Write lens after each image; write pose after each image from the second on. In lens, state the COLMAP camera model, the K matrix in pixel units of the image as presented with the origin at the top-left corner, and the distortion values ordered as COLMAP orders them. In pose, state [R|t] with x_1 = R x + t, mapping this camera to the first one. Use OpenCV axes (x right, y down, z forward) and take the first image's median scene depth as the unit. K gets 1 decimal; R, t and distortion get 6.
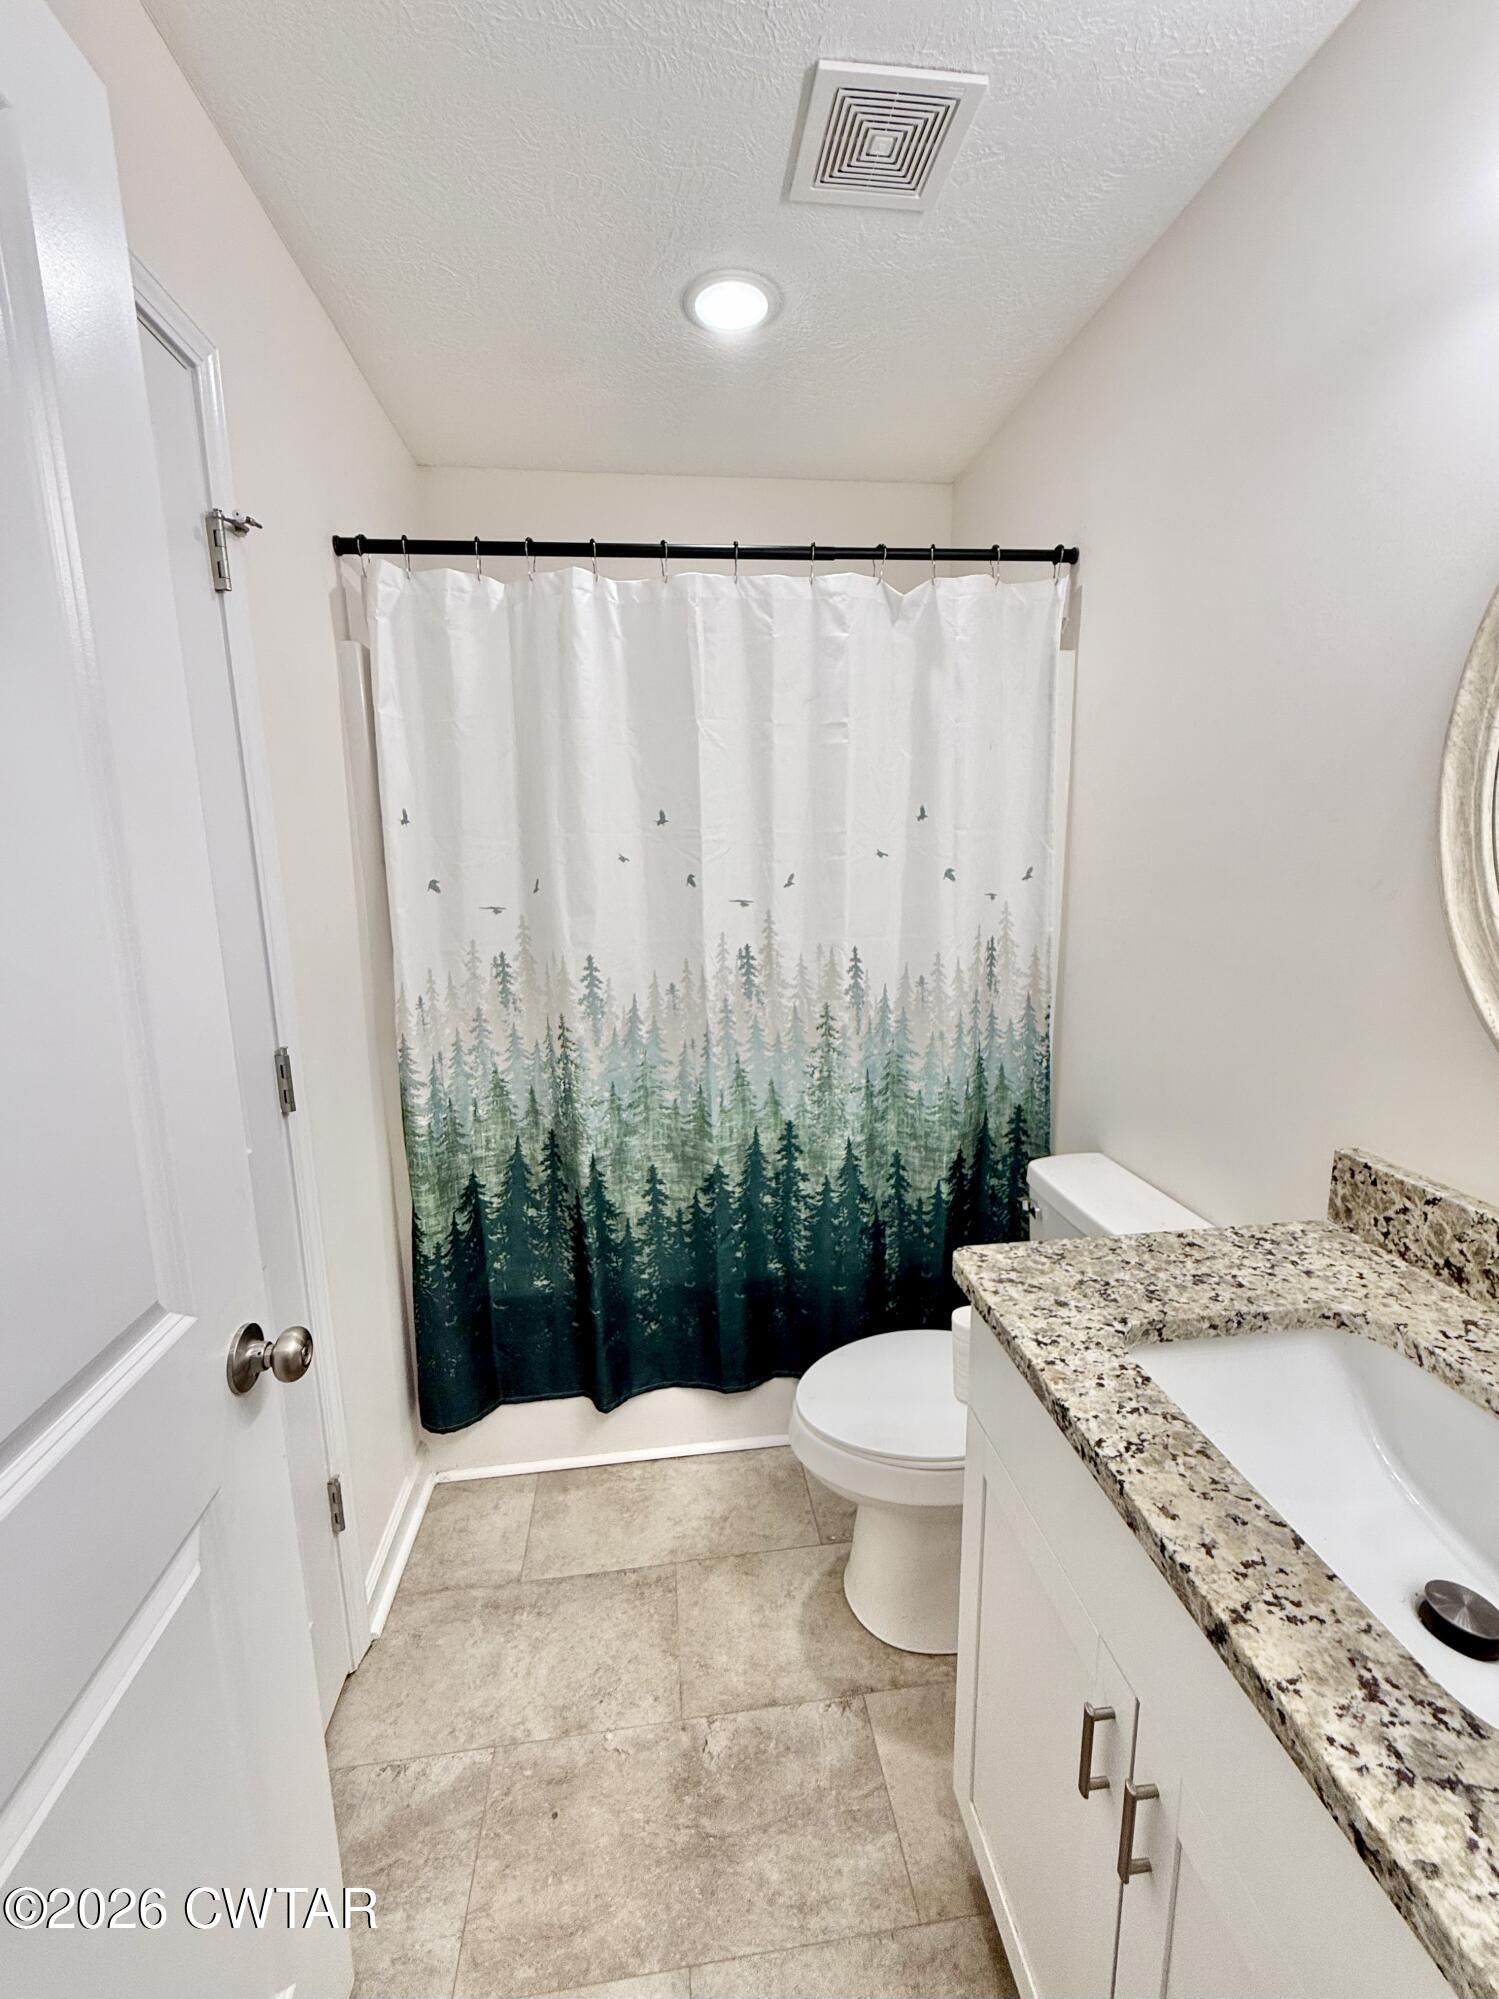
lens RADIAL K [[793.6, 0, 749.5], [0, 793.6, 999.5], [0, 0, 1]] dist [-0.000422, 0.000003]
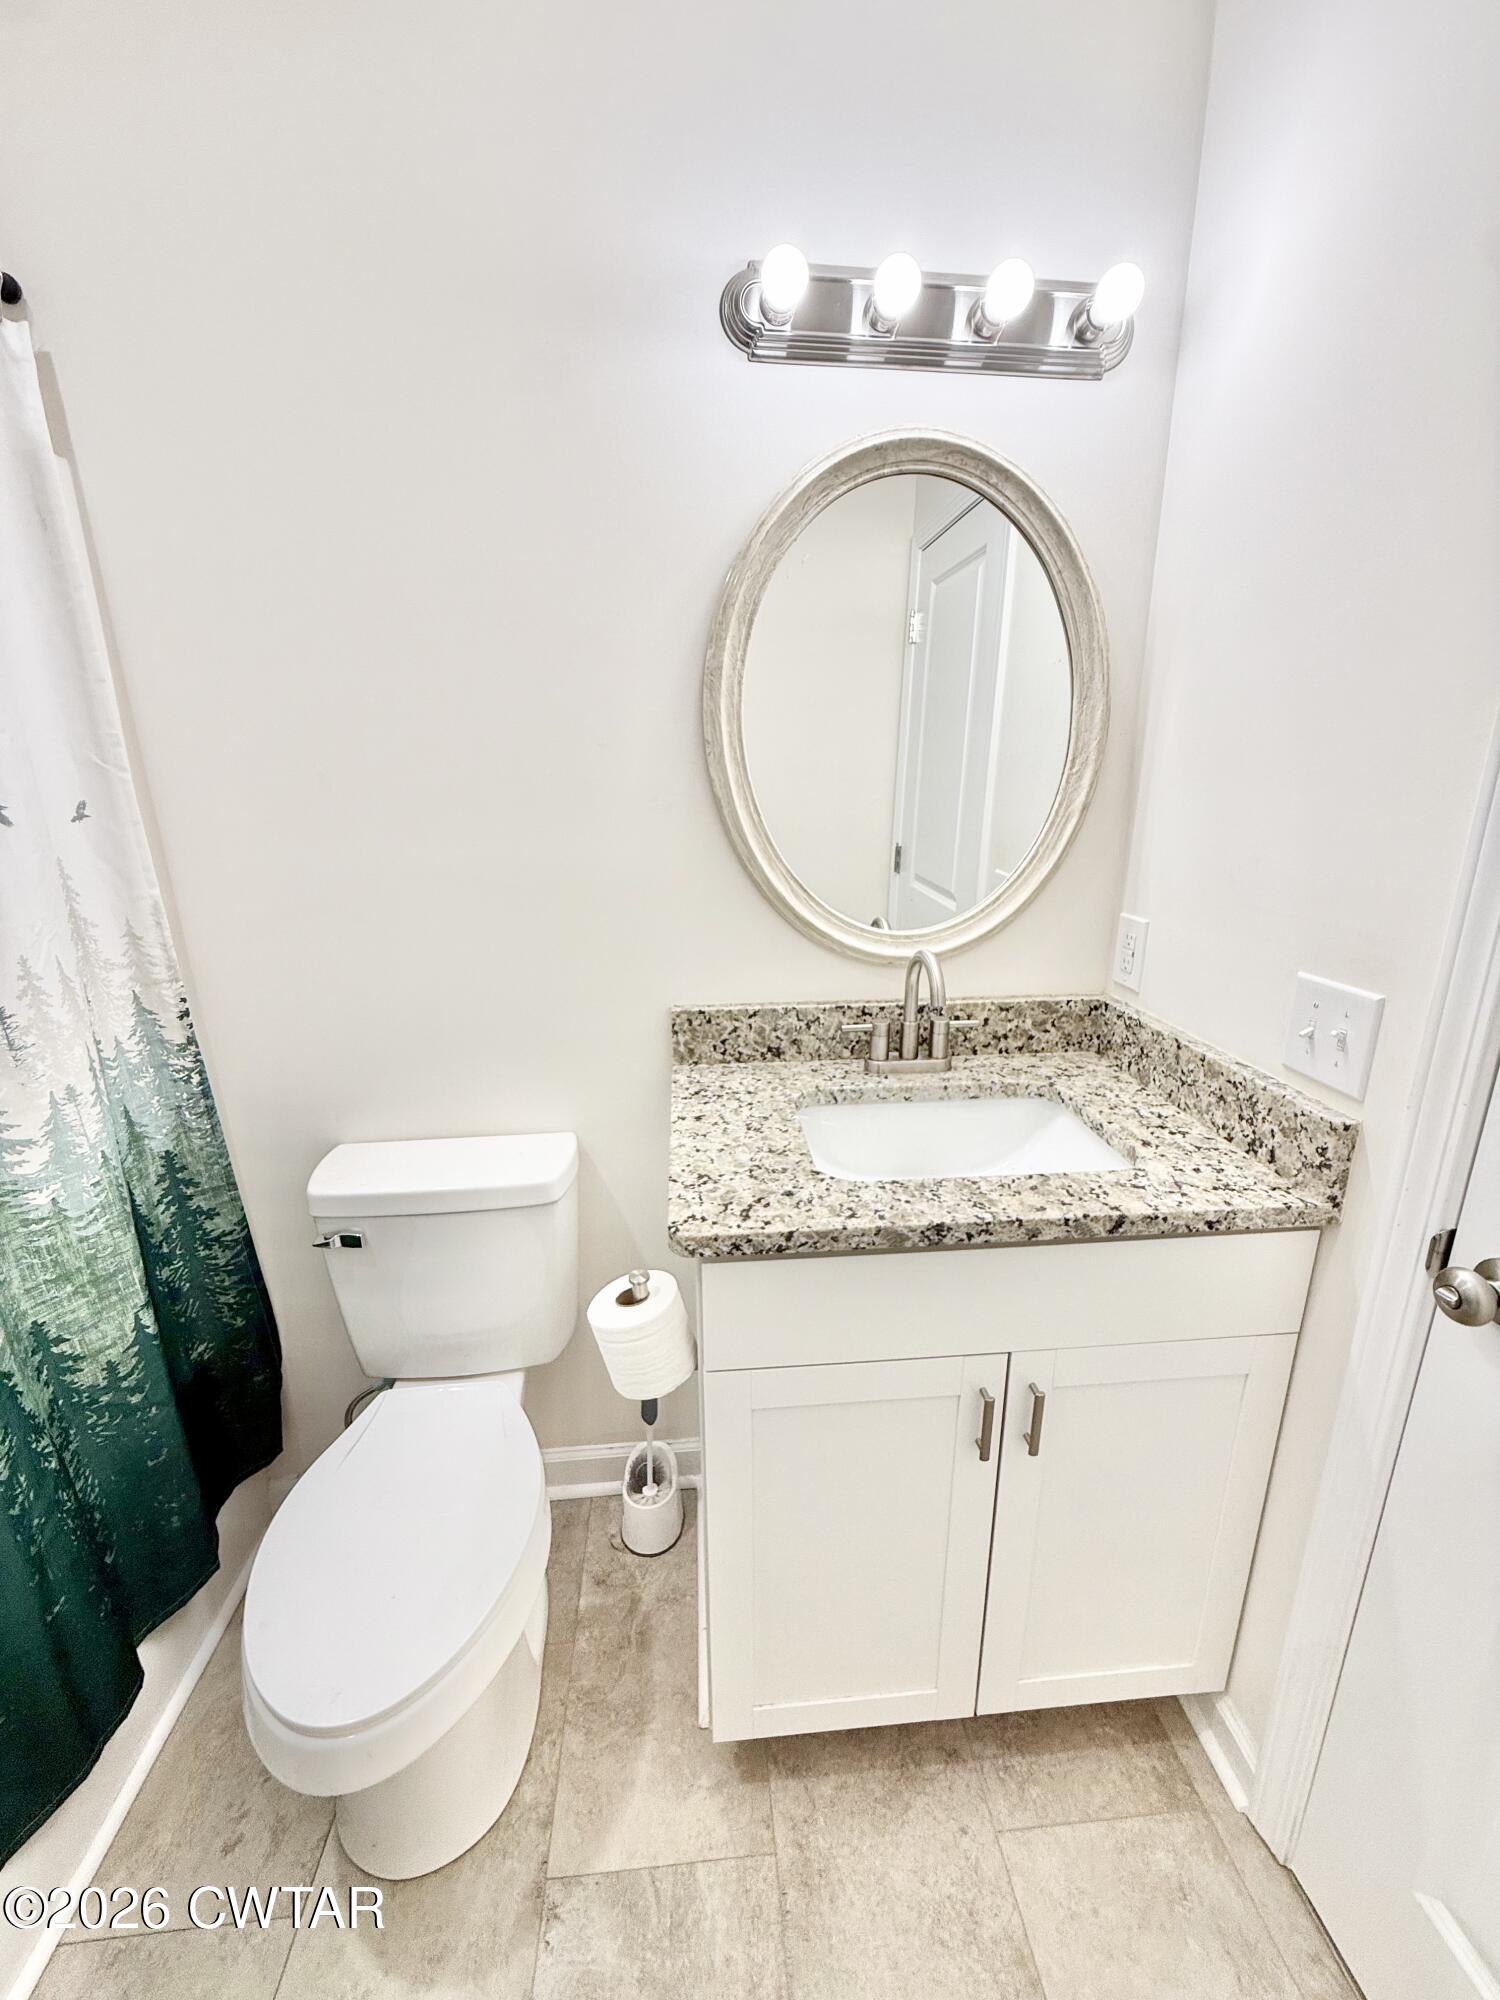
lens RADIAL K [[794.0, 0, 750.0], [0, 794.0, 1000.0], [0, 0, 1]] dist [-0.000422, 0.000003]
pose [[0.051401, -0.259422, 0.964395, -0.495824], [0.191665, 0.950283, 0.245410, -0.119866], [-0.980114, 0.172226, 0.098567, 0.769199]]
